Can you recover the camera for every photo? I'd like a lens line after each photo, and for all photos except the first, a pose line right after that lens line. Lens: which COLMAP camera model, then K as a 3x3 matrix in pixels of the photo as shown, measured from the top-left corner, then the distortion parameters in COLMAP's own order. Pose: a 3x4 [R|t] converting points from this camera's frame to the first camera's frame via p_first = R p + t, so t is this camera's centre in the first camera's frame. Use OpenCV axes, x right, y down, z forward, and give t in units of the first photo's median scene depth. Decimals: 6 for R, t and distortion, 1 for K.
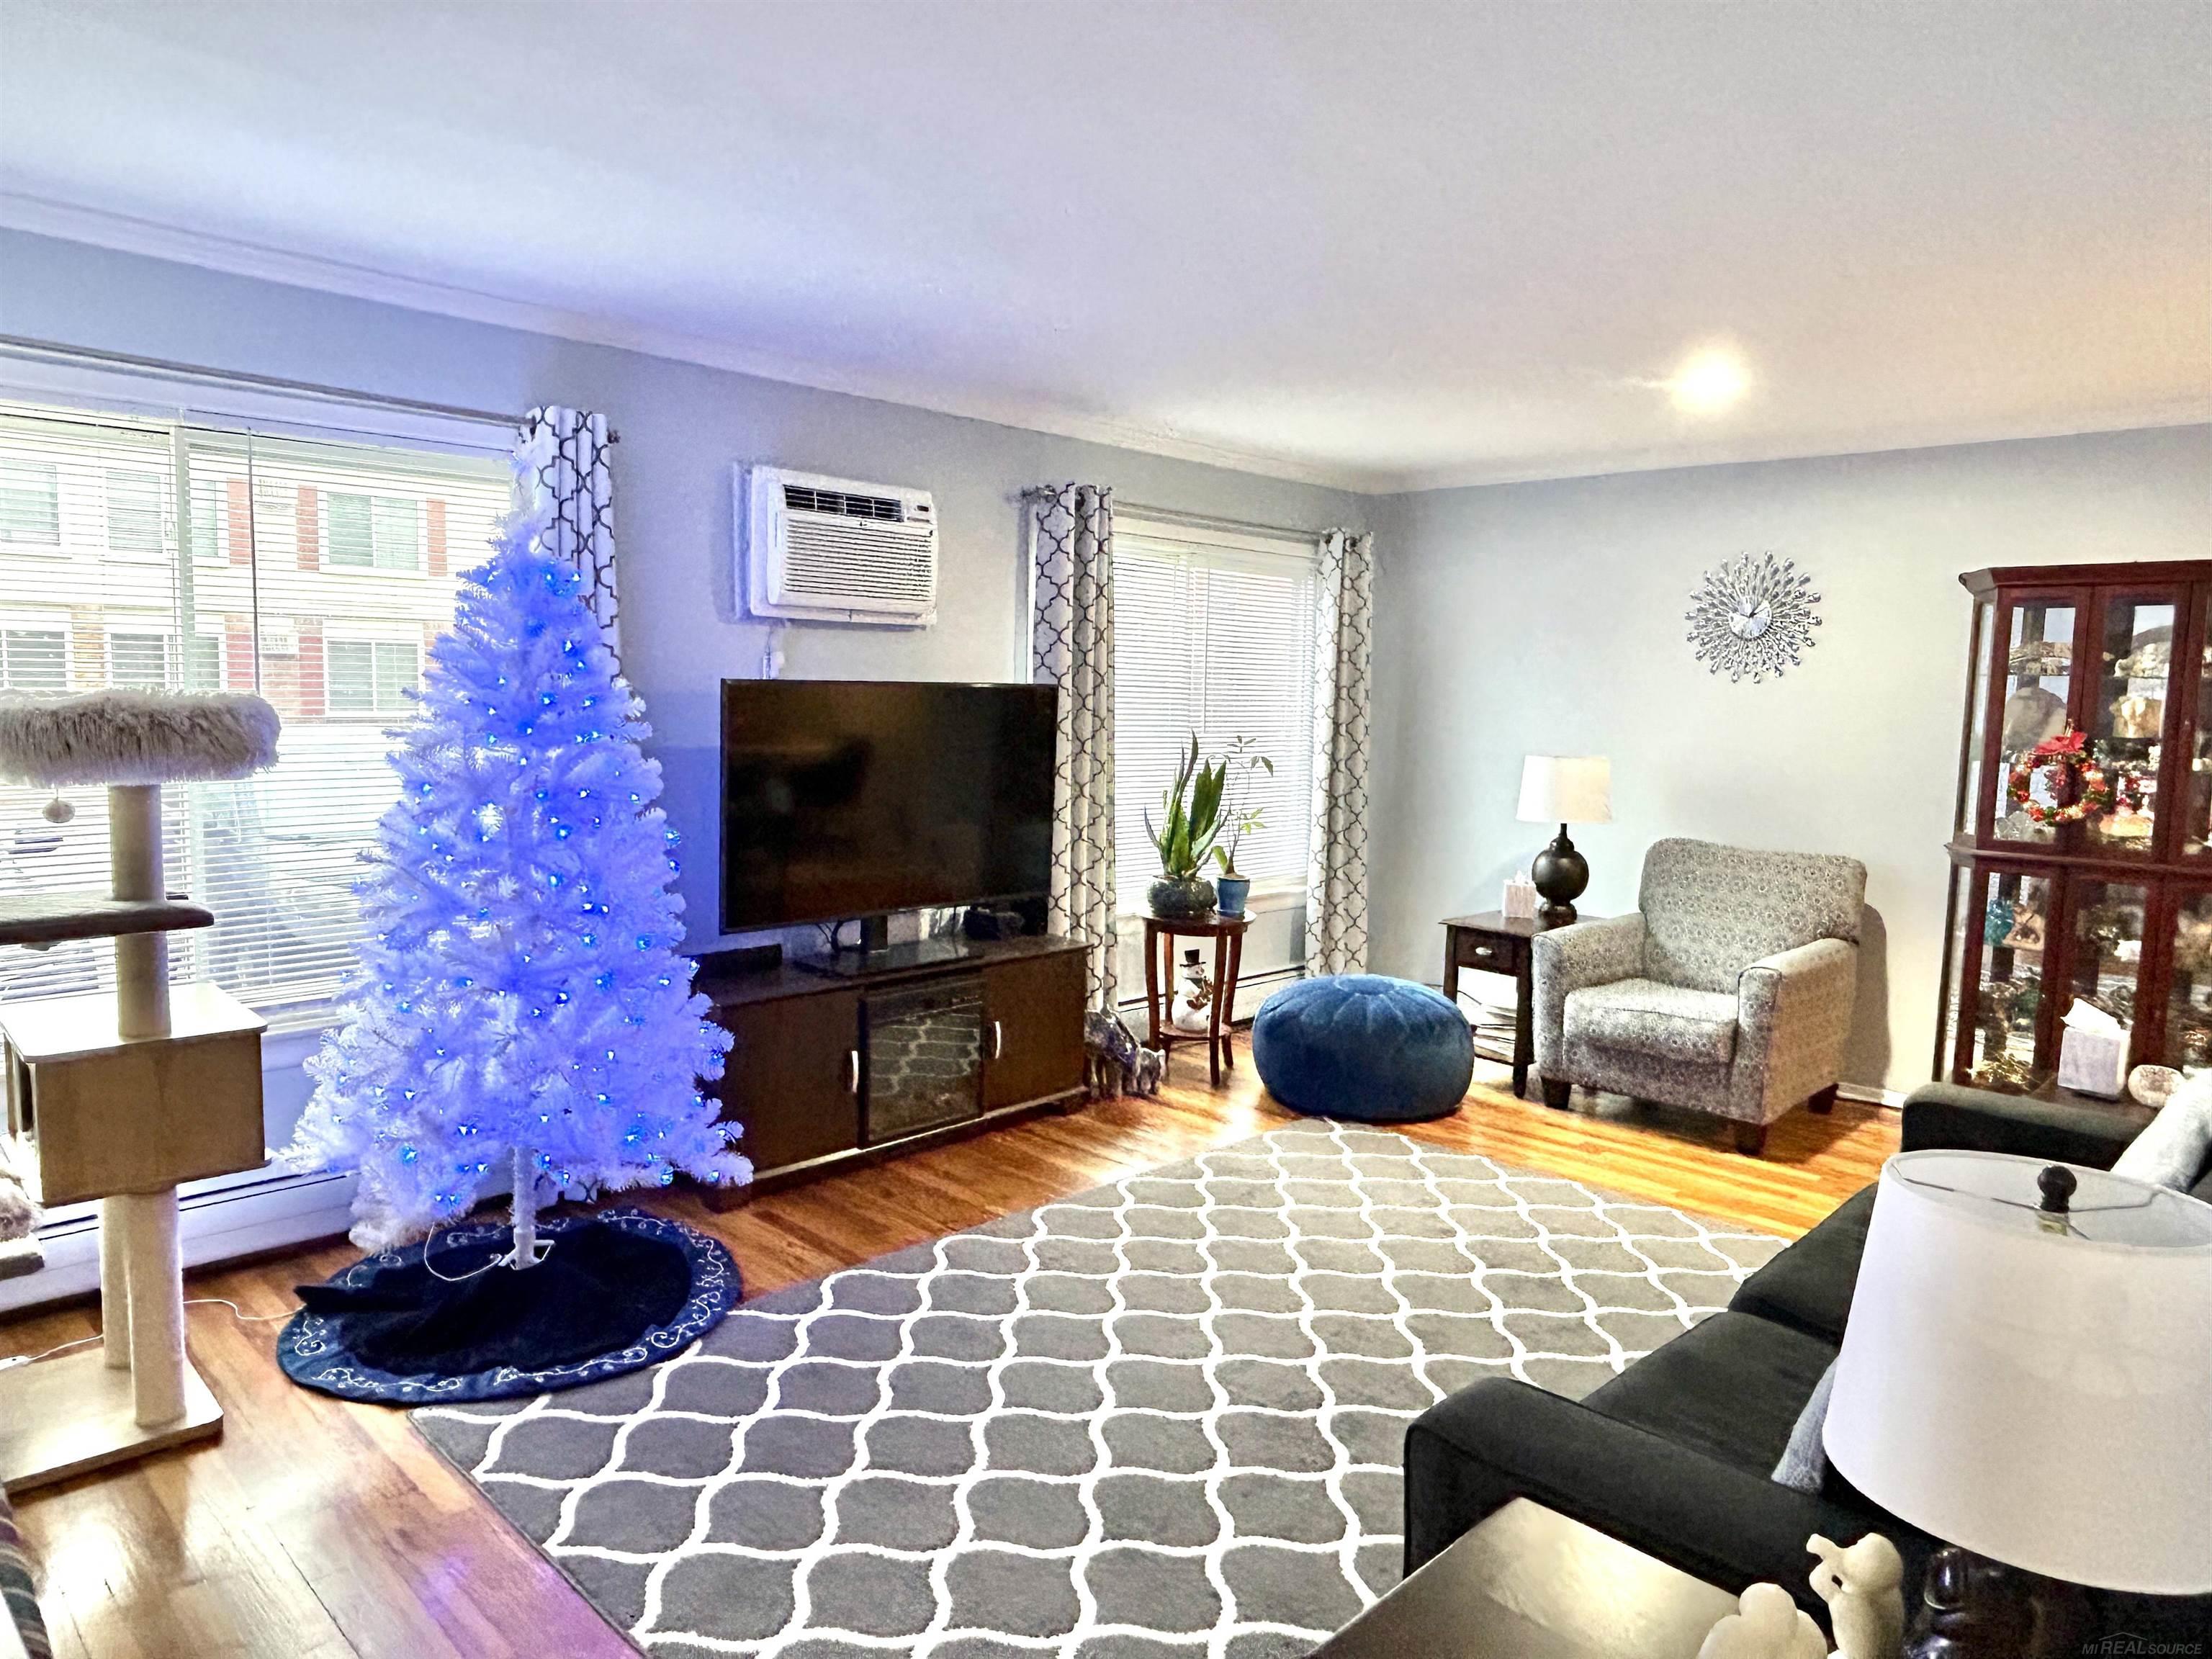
lens RADIAL K [[1427.4, 0, 1097.7], [0, 1427.4, 834.5], [0, 0, 1]] dist [-0.005803, -0.002863]
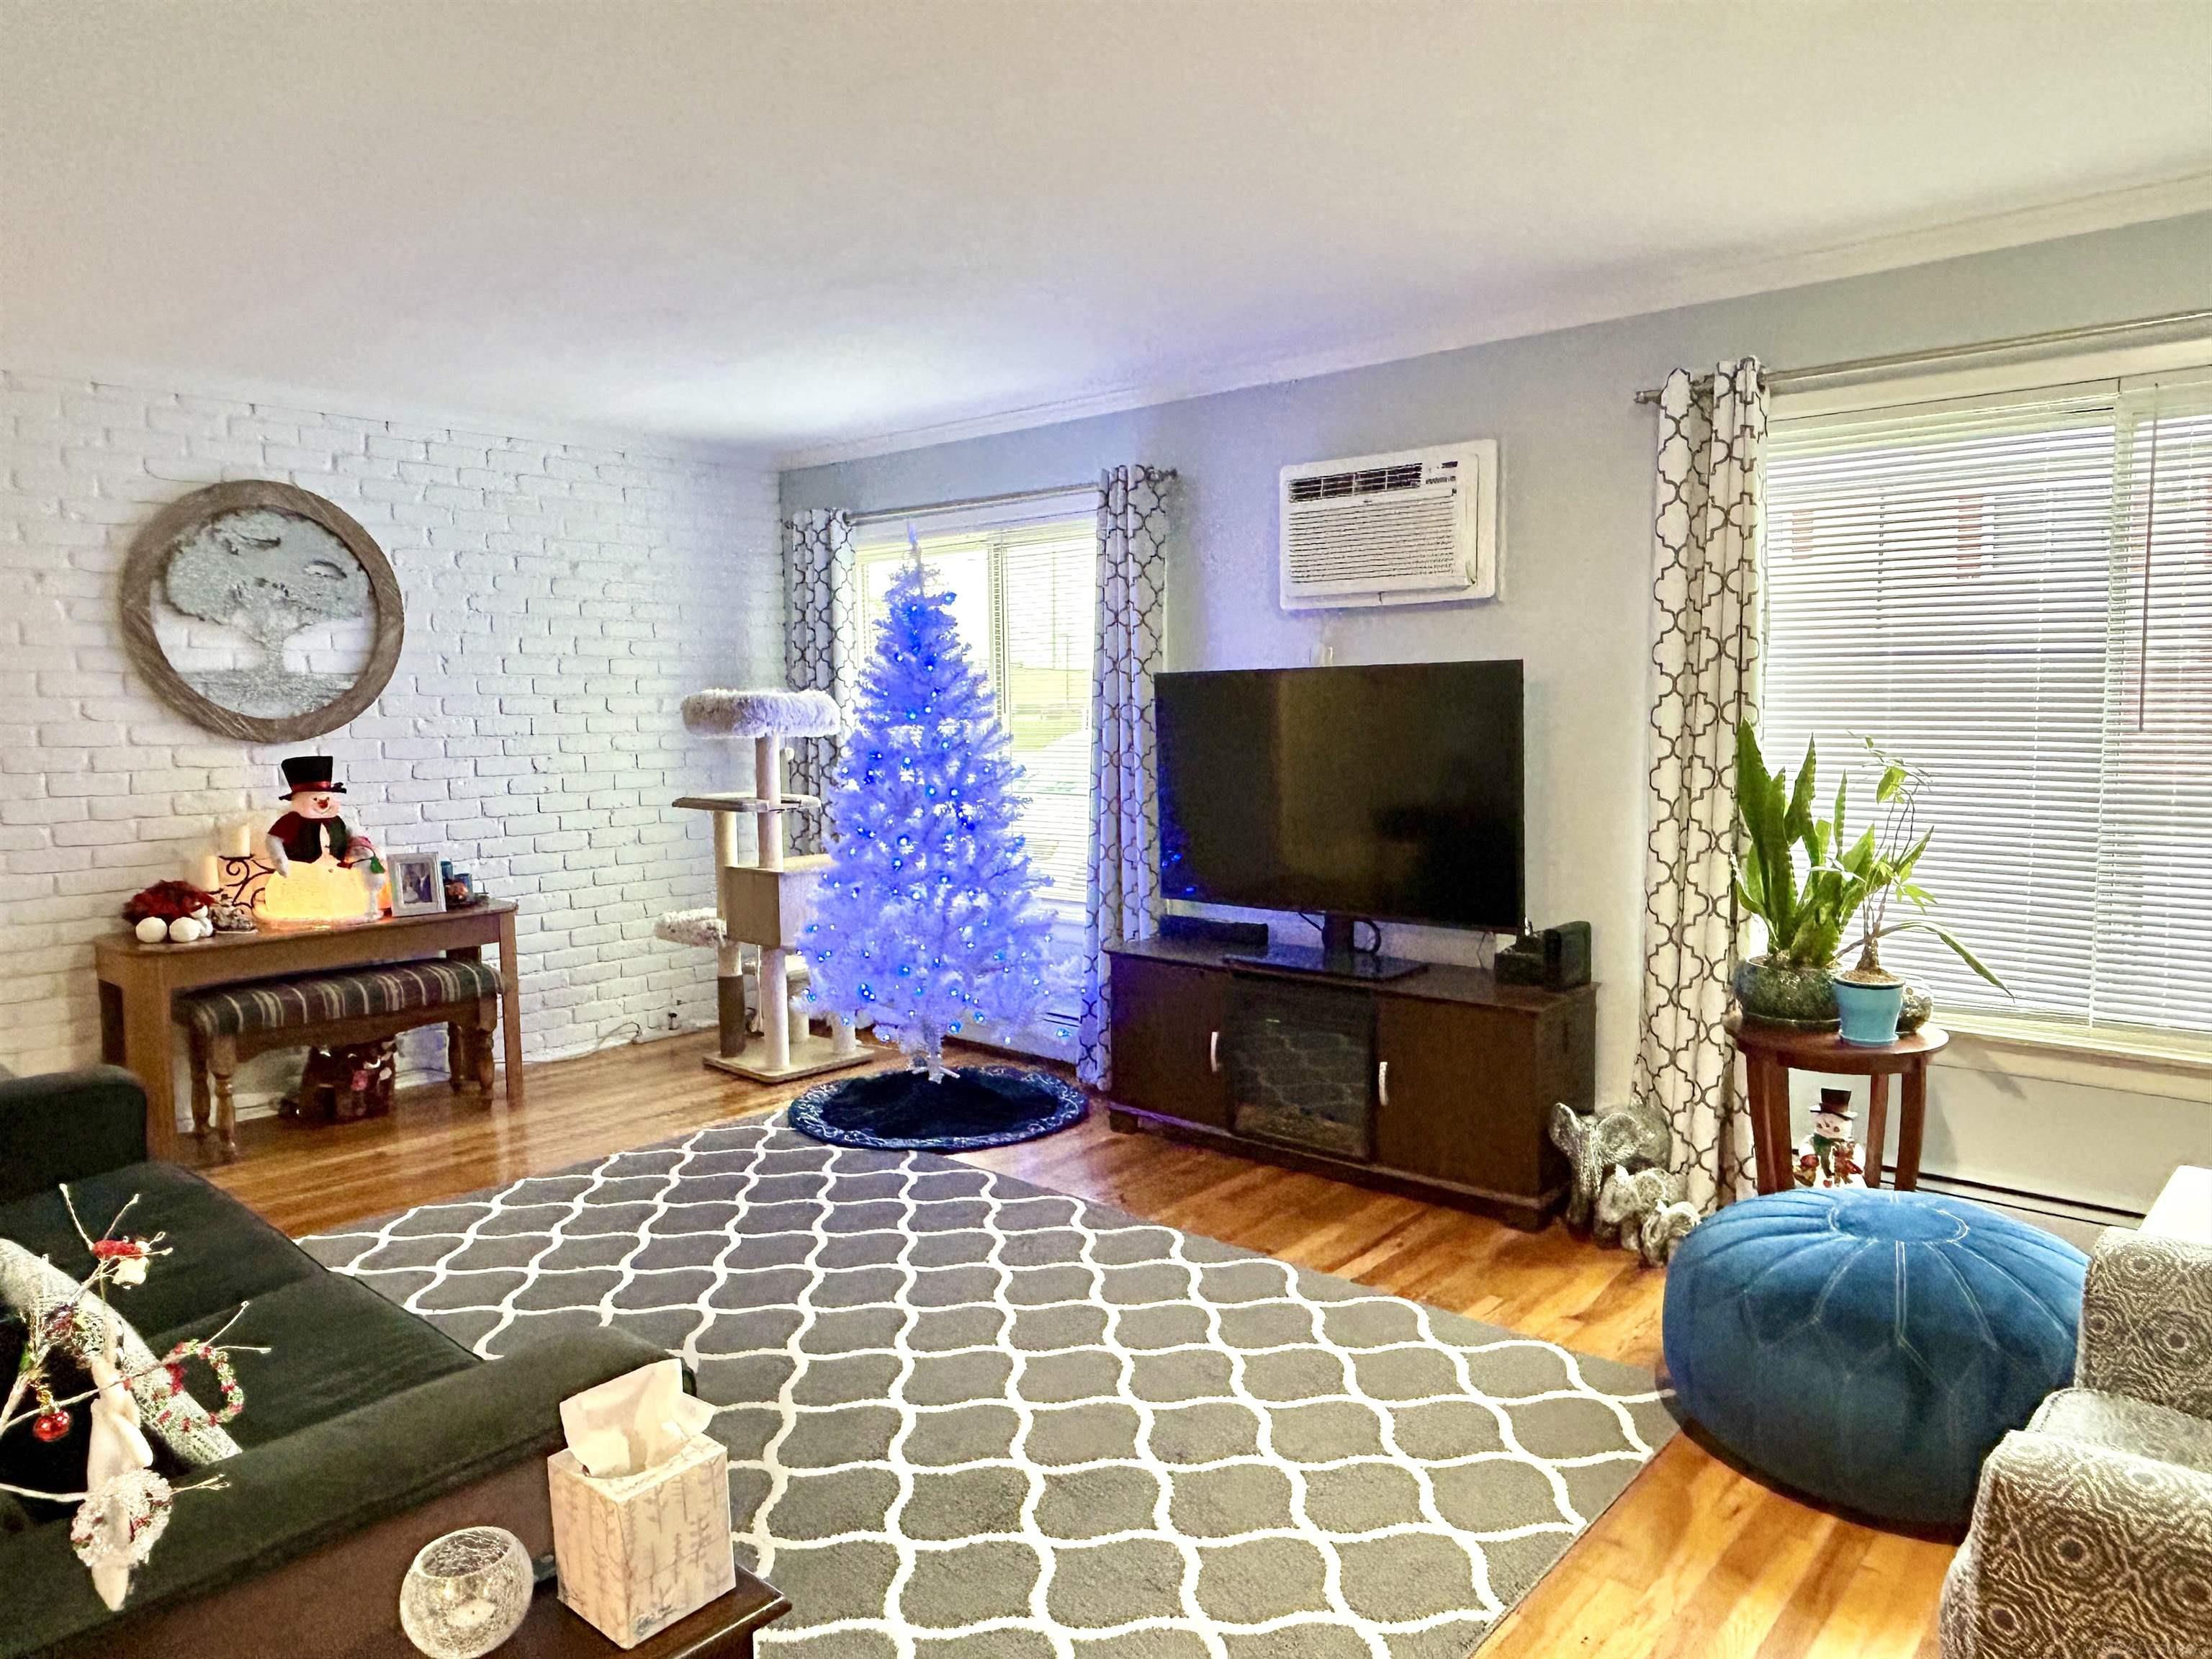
lens RADIAL K [[1427.4, 0, 1098.3], [0, 1427.4, 828.9], [0, 0, 1]] dist [-0.005803, -0.002863]
pose [[0.053624, 0.069075, -0.996169, 0.805096], [-0.088879, 0.993975, 0.064138, -0.048735], [0.994598, 0.085099, 0.059440, 0.814974]]
